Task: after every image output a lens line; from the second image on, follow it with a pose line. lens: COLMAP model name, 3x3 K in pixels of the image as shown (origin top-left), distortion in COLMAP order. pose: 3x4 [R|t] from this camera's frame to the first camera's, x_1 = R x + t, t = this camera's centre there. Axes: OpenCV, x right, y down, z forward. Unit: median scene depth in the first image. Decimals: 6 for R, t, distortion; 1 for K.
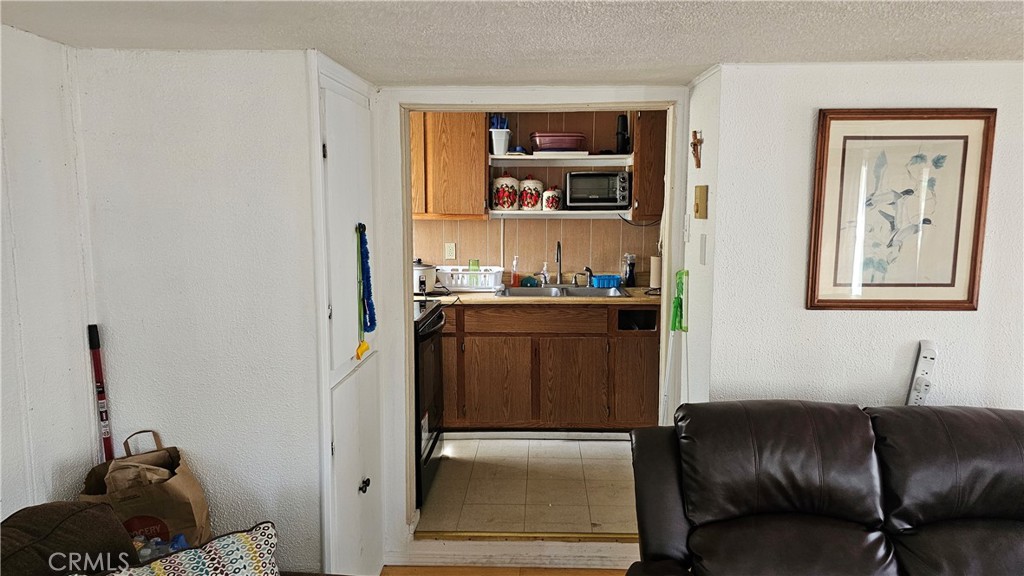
lens RADIAL K [[692.1, 0, 513.0], [0, 692.1, 288.7], [0, 0, 1]] dist [0.059958, -0.048808]
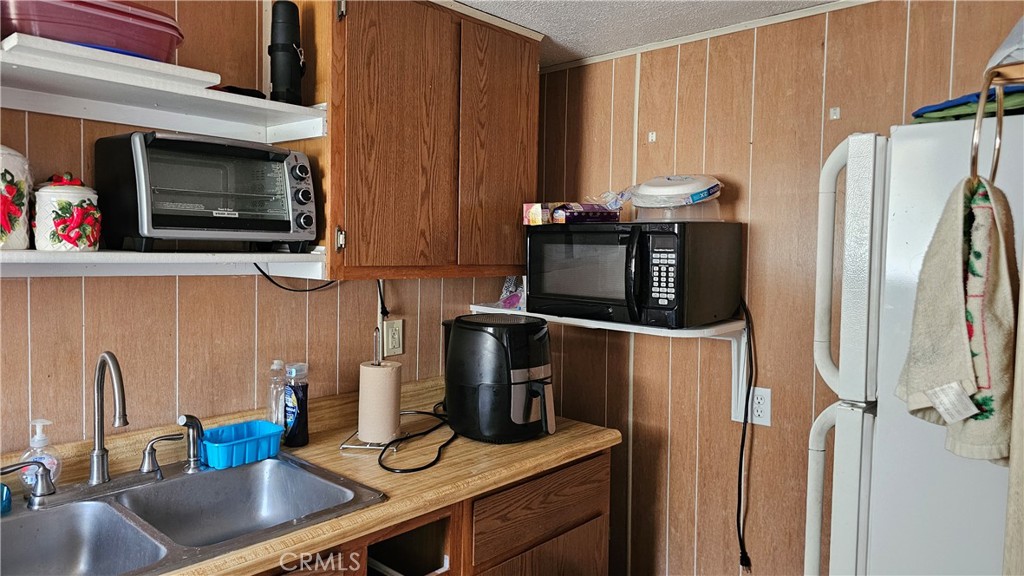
lens RADIAL K [[692.1, 0, 512.6], [0, 692.1, 287.4], [0, 0, 1]] dist [0.059958, -0.048808]
pose [[0.649156, -0.028029, 0.760139, -0.053726], [0.075059, 0.996804, -0.027344, -0.075166], [-0.756943, 0.074806, 0.649185, 0.664096]]
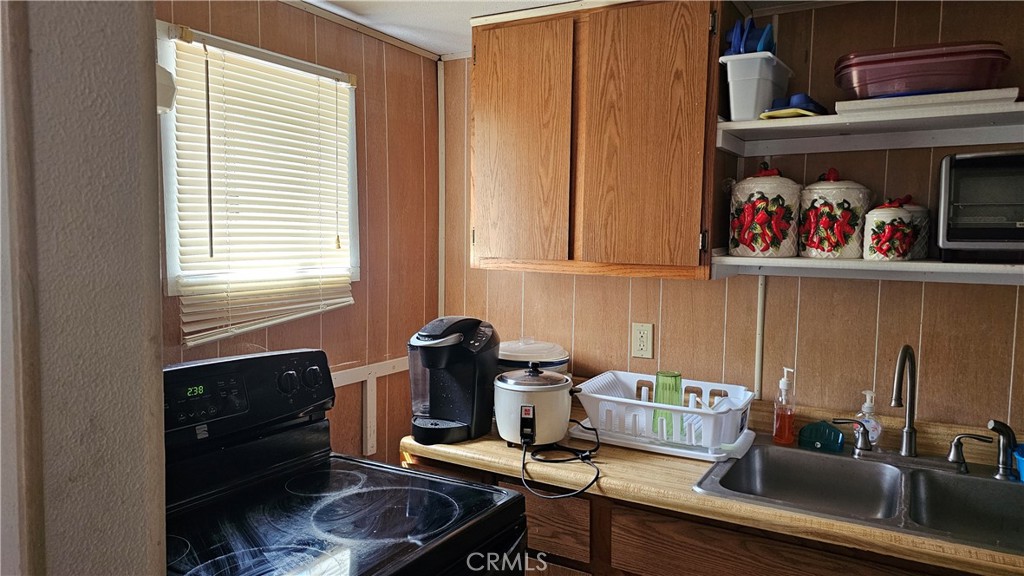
lens RADIAL K [[692.1, 0, 515.4], [0, 692.1, 285.4], [0, 0, 1]] dist [0.059958, -0.048808]
pose [[0.879548, 0.043074, -0.473856, 0.058597], [-0.068862, 0.996932, -0.037197, -0.072098], [0.470800, 0.065347, 0.879816, 0.578620]]
